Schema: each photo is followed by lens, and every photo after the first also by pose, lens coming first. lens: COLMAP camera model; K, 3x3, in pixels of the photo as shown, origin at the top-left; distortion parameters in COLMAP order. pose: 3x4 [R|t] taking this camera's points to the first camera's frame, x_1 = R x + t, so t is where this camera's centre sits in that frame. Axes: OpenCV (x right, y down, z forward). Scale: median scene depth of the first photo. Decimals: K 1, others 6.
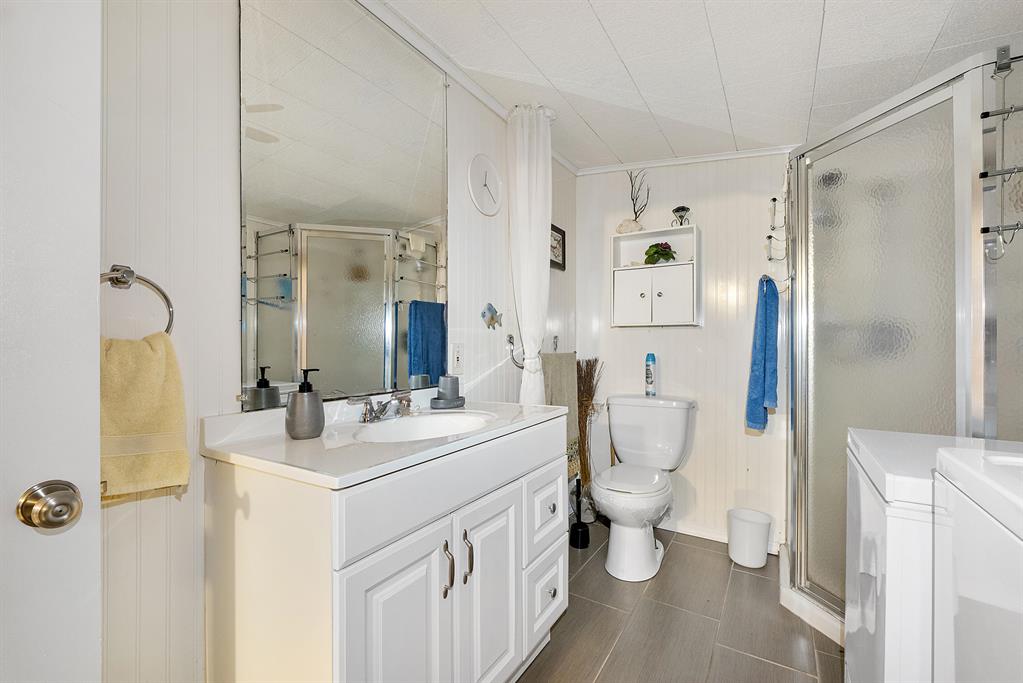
lens RADIAL K [[442.5, 0, 511.0], [0, 442.5, 344.8], [0, 0, 1]] dist [-0.001642, -0.000362]
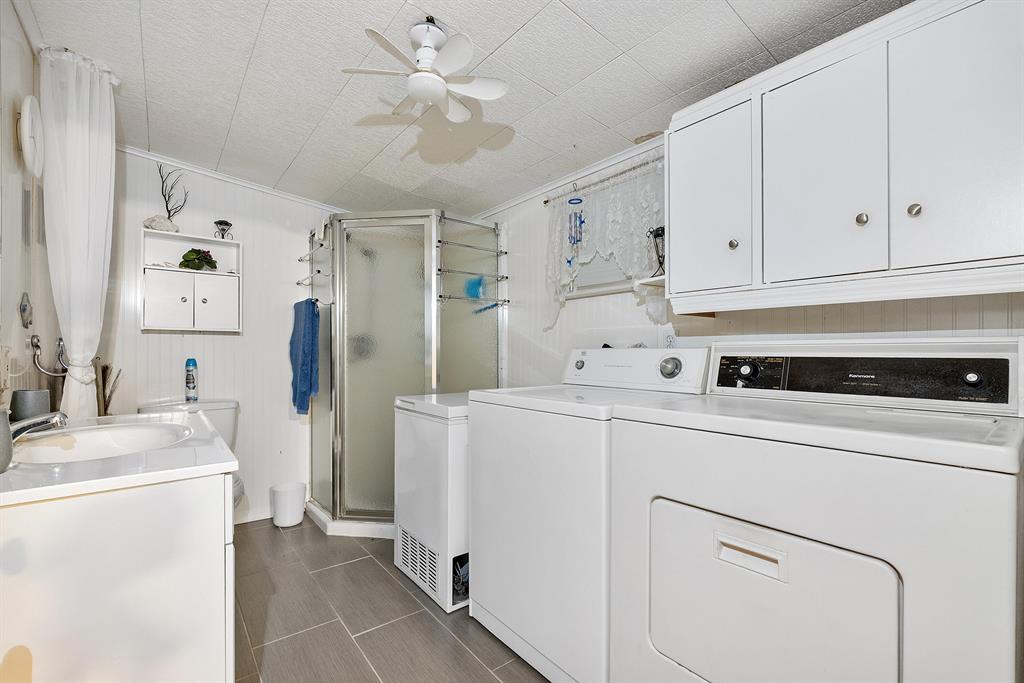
lens RADIAL K [[443.0, 0, 512.3], [0, 443.0, 347.1], [0, 0, 1]] dist [-0.001642, -0.000362]
pose [[0.336067, 0.008116, 0.941803, -0.383699], [0.001352, 0.999958, -0.009100, 0.003981], [-0.941837, 0.004331, 0.336042, -0.016804]]
